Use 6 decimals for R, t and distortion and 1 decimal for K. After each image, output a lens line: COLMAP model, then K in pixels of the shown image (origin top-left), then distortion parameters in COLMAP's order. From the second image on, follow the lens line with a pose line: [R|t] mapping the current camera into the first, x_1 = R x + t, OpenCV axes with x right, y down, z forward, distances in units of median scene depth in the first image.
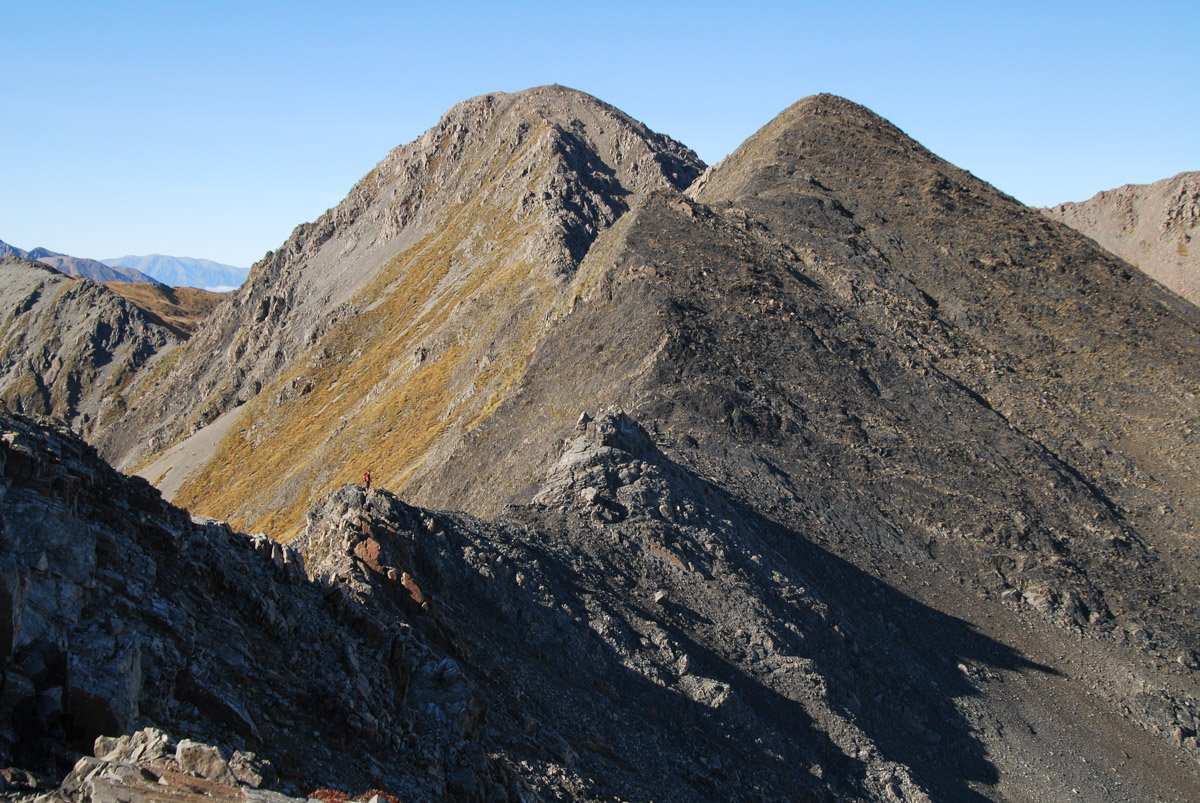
lens RADIAL K [[1518.6, 0, 600.0], [0, 1518.6, 401.5], [0, 0, 1]] dist [0.013883, 0.523502]
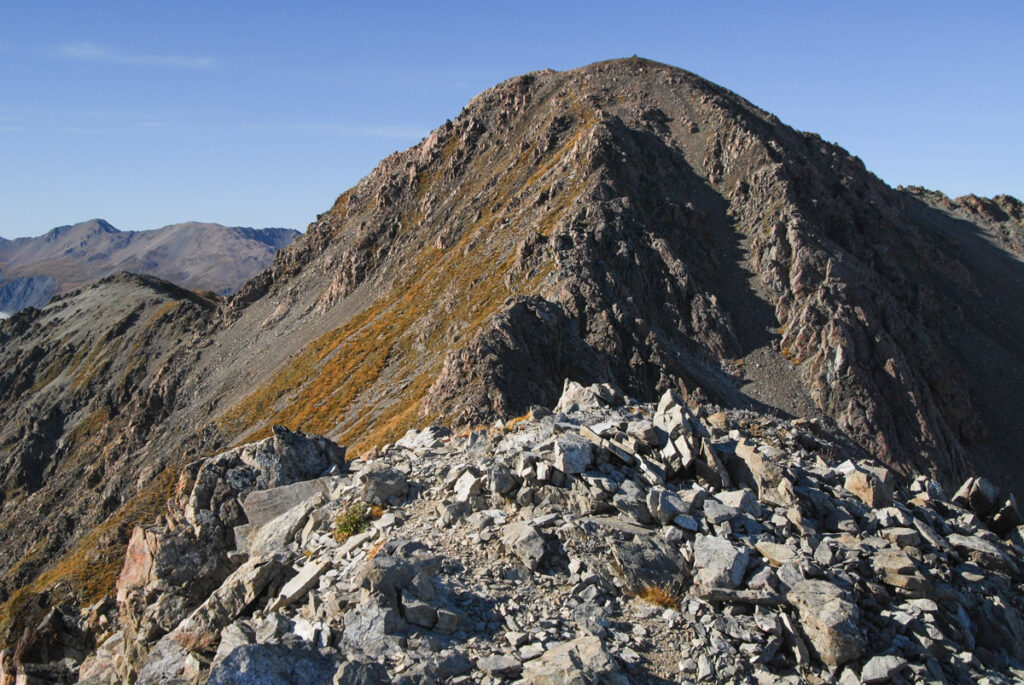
lens RADIAL K [[1295.9, 0, 512.0], [0, 1295.9, 342.5], [0, 0, 1]] dist [0.013883, 0.523502]
pose [[0.975101, 0.028606, -0.219908, 0.047241], [-0.033238, 0.999296, -0.017395, -0.081623], [0.219256, 0.024271, 0.975365, 0.485161]]
